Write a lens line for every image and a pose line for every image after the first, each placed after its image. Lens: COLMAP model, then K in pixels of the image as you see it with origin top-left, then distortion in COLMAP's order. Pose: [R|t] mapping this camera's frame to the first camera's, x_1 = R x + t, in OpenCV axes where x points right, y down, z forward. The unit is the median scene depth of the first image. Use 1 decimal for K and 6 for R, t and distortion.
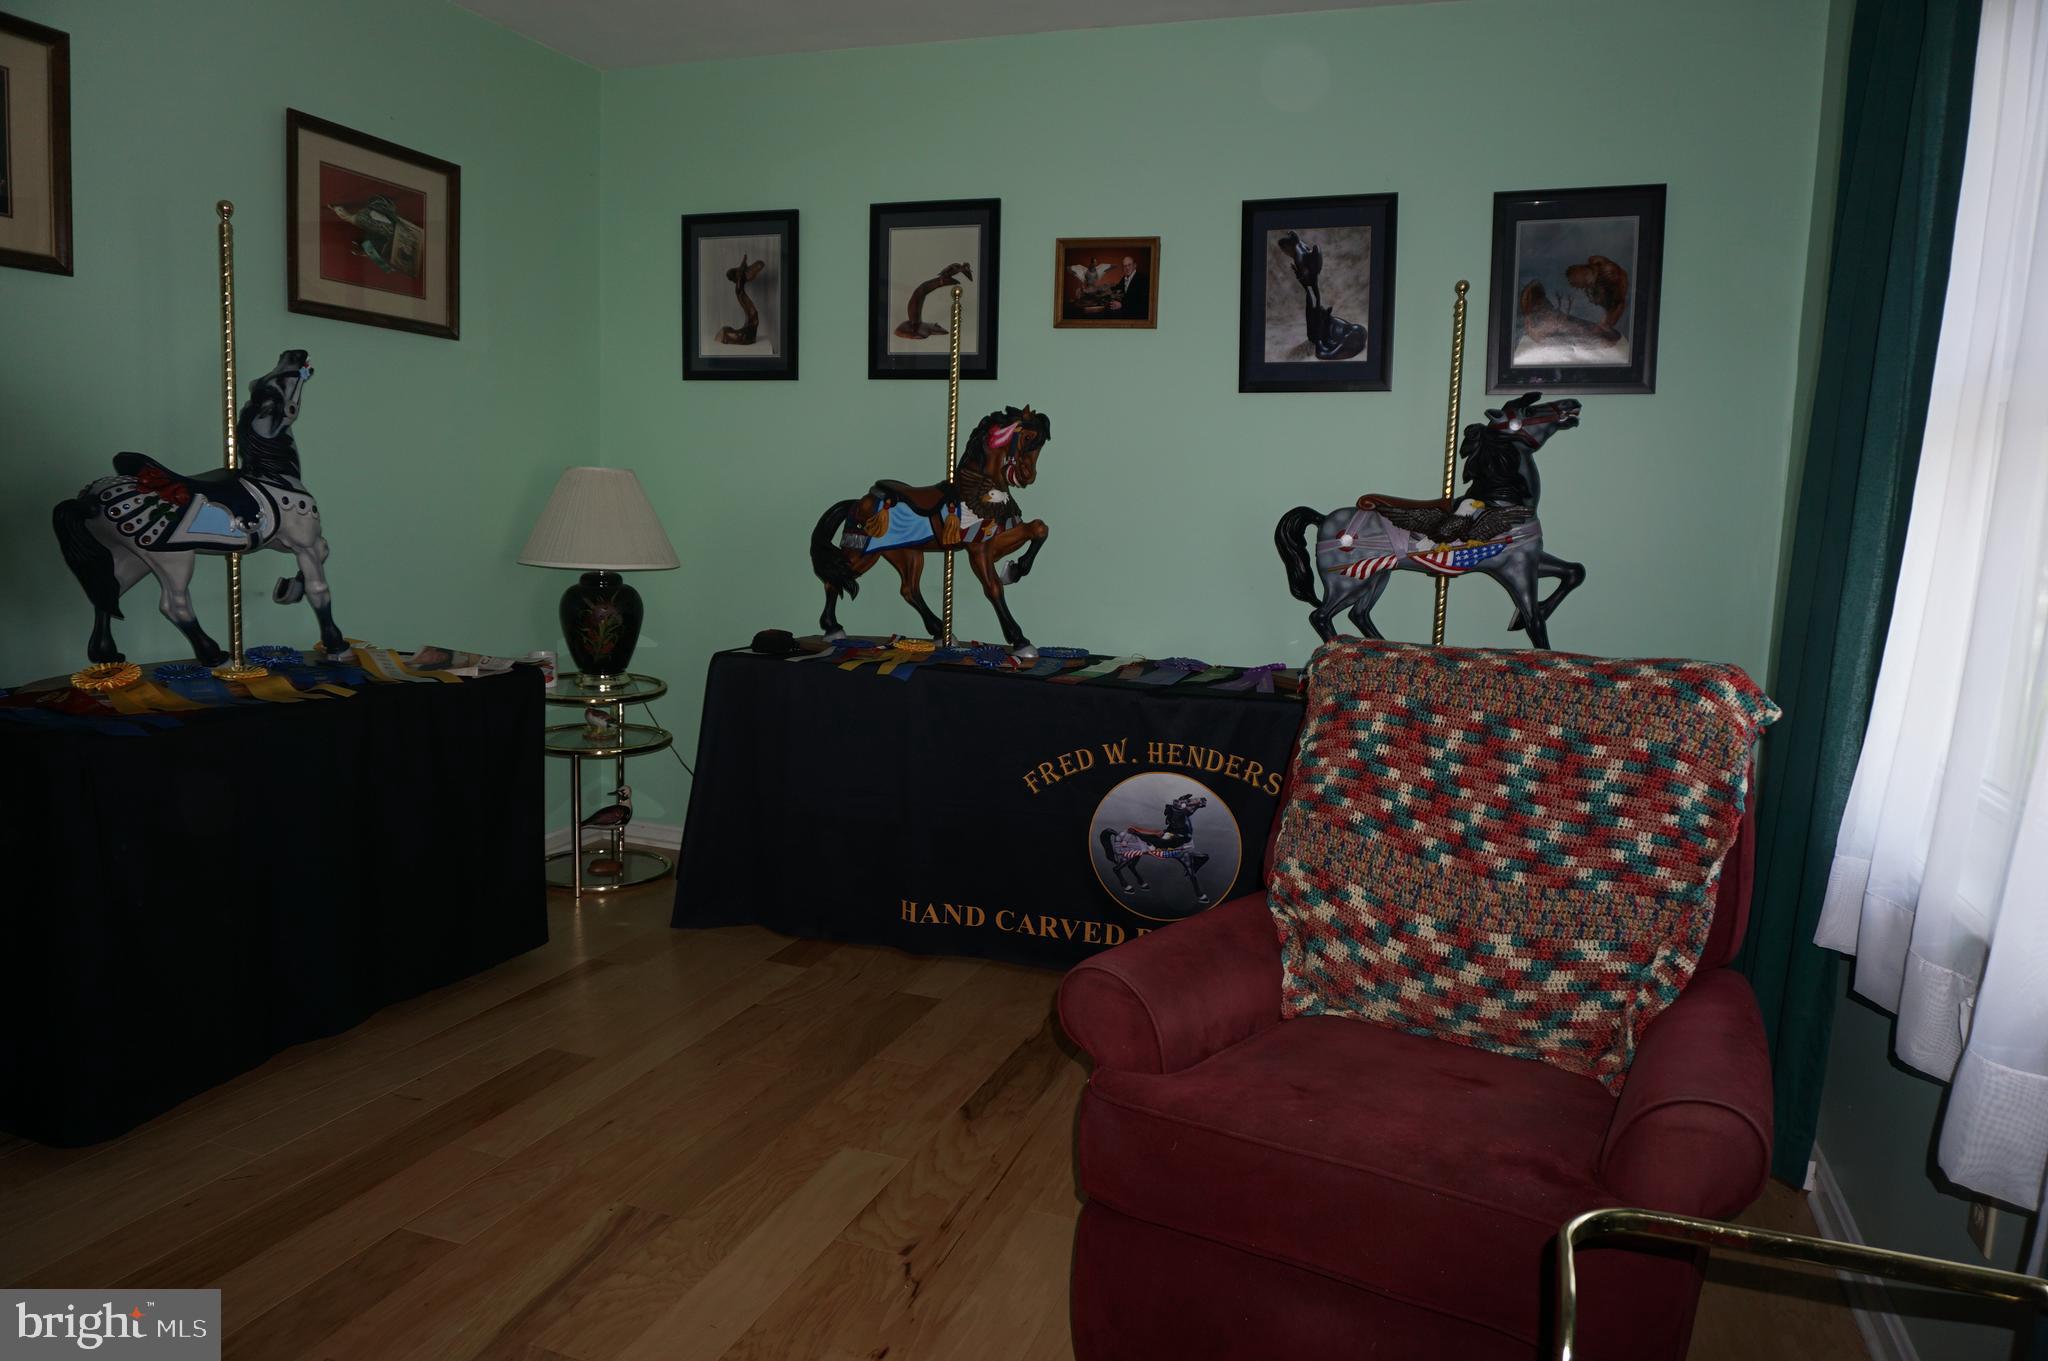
lens RADIAL K [[1382.2, 0, 1024.0], [0, 1382.2, 680.5], [0, 0, 1]] dist [-0.059593, 0.002086]
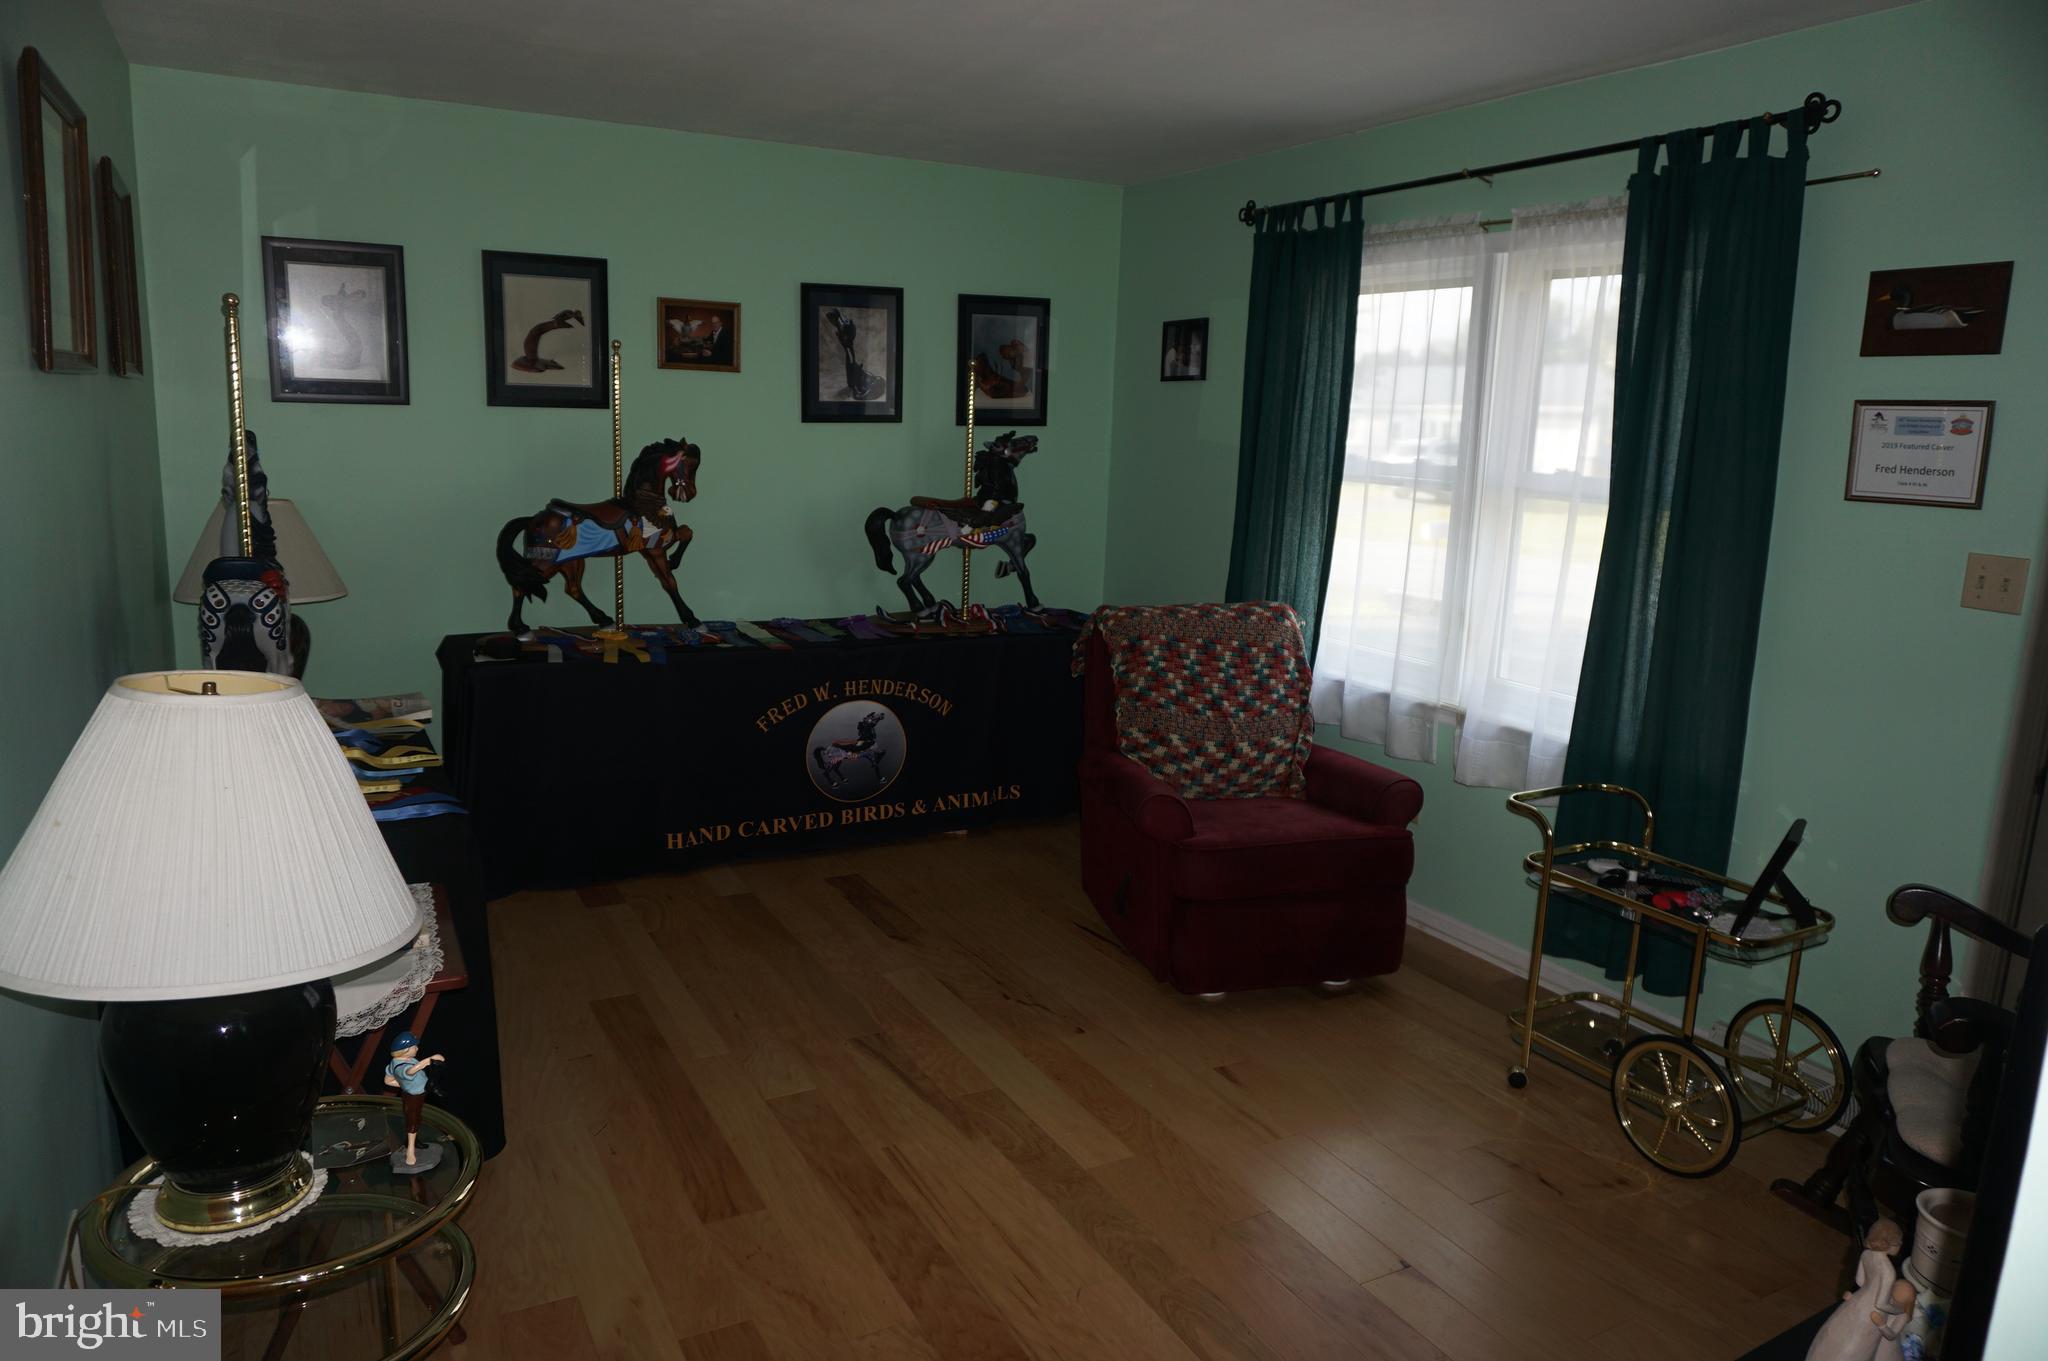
lens RADIAL K [[1354.7, 0, 1024.0], [0, 1354.7, 680.5], [0, 0, 1]] dist [-0.055336, 0.033704]
pose [[0.669999, -0.155611, 0.725869, -0.780168], [0.088755, 0.987561, 0.129789, -0.119057], [-0.737037, -0.022534, 0.675477, -0.090649]]
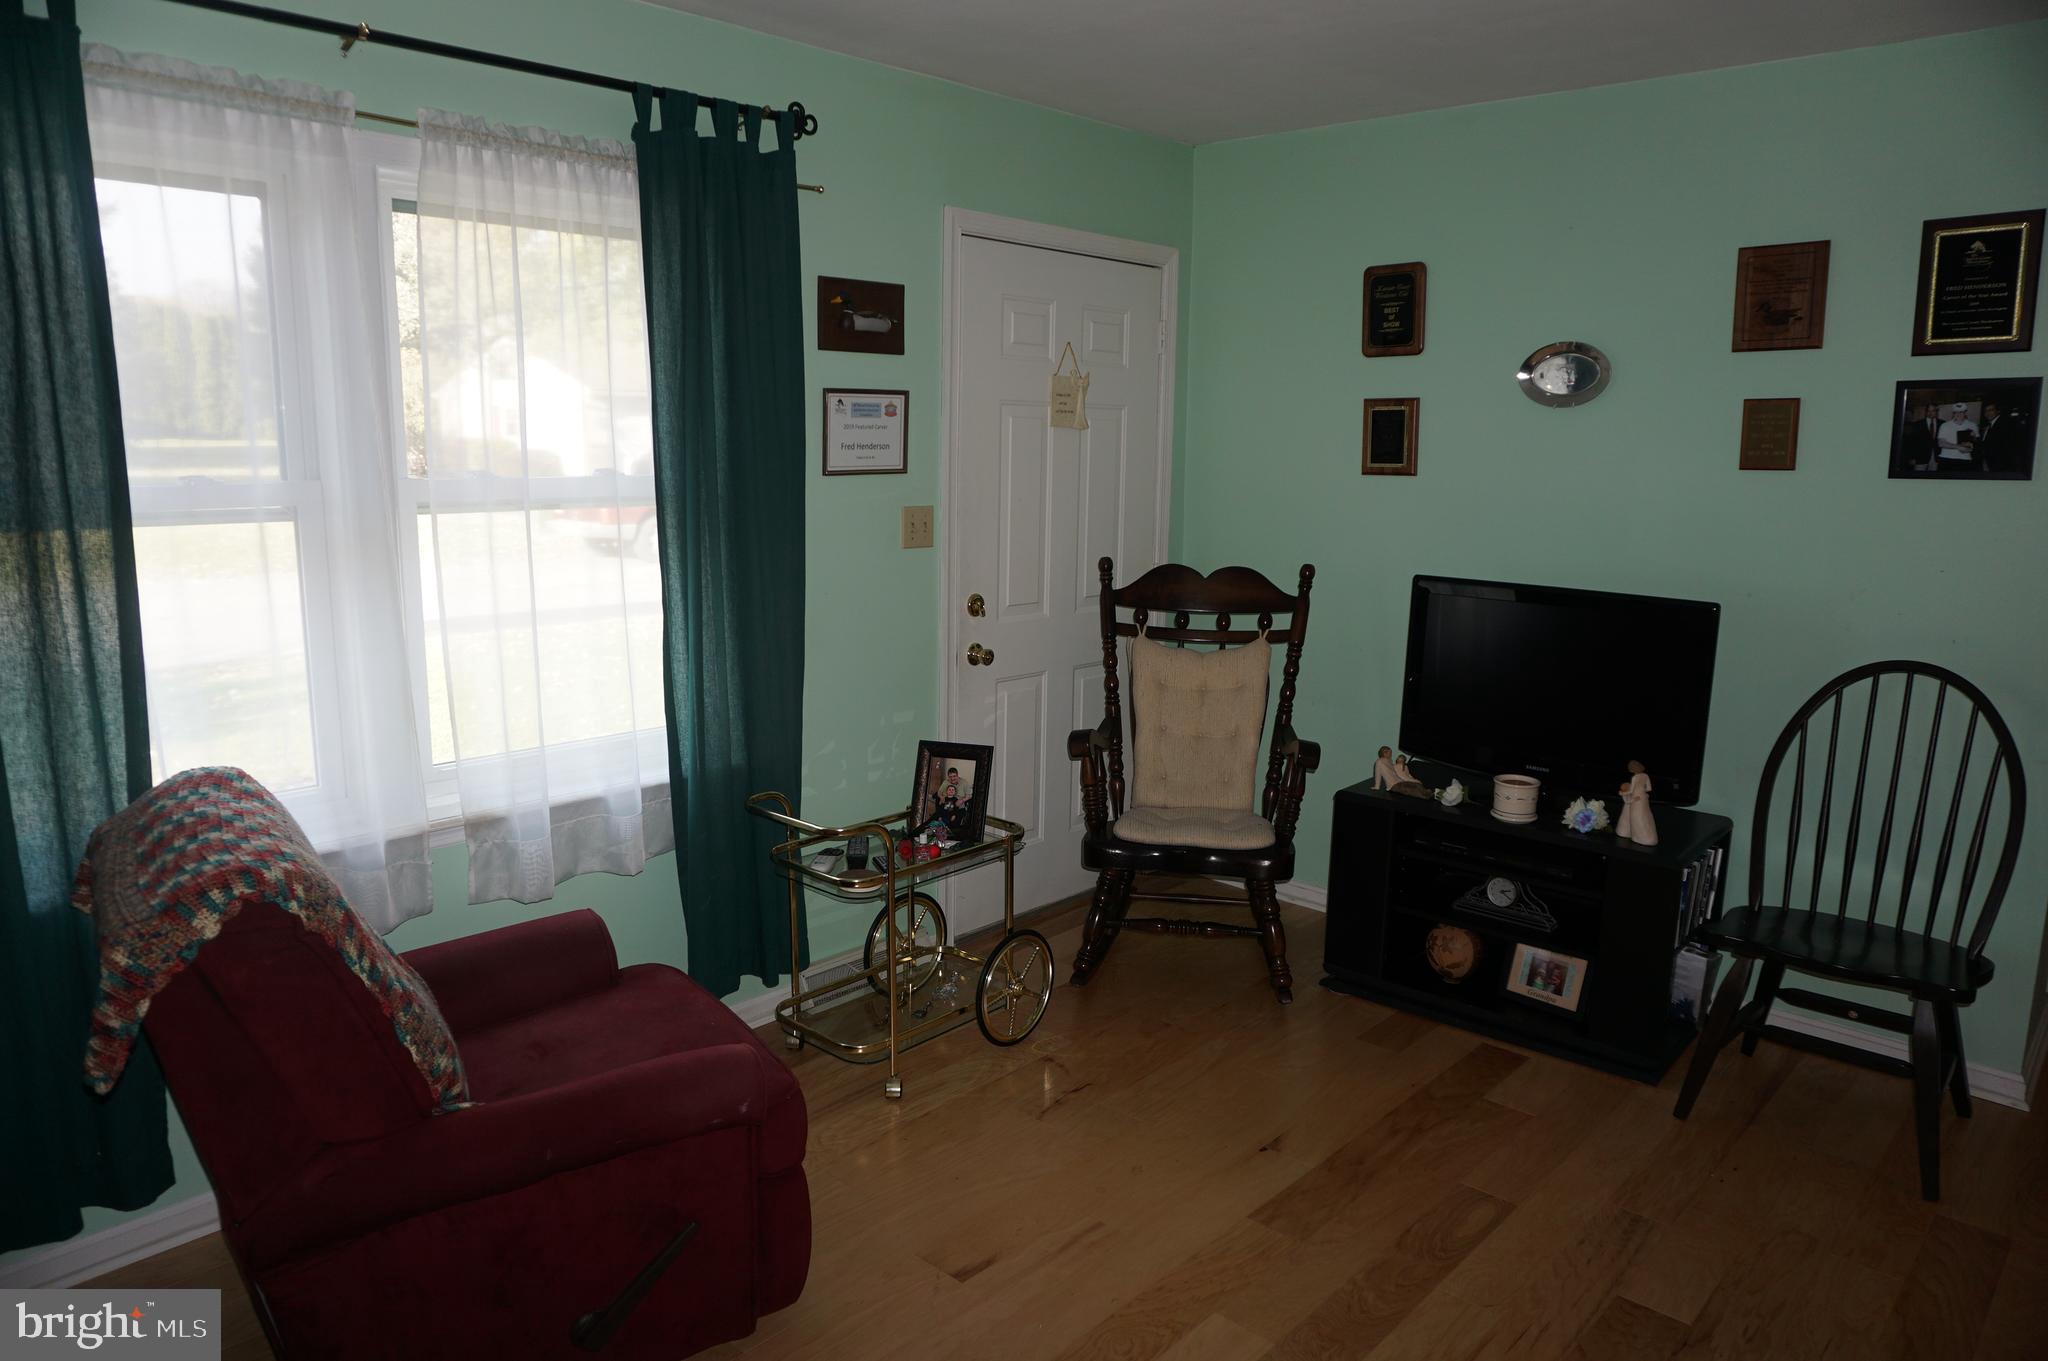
lens RADIAL K [[1354.7, 0, 1024.0], [0, 1354.7, 680.5], [0, 0, 1]] dist [-0.055336, 0.033704]
pose [[-0.916496, -0.119063, 0.381914, -0.306874], [0.008923, 0.948361, 0.317067, -0.249612], [-0.399944, 0.293999, -0.868107, 0.975399]]
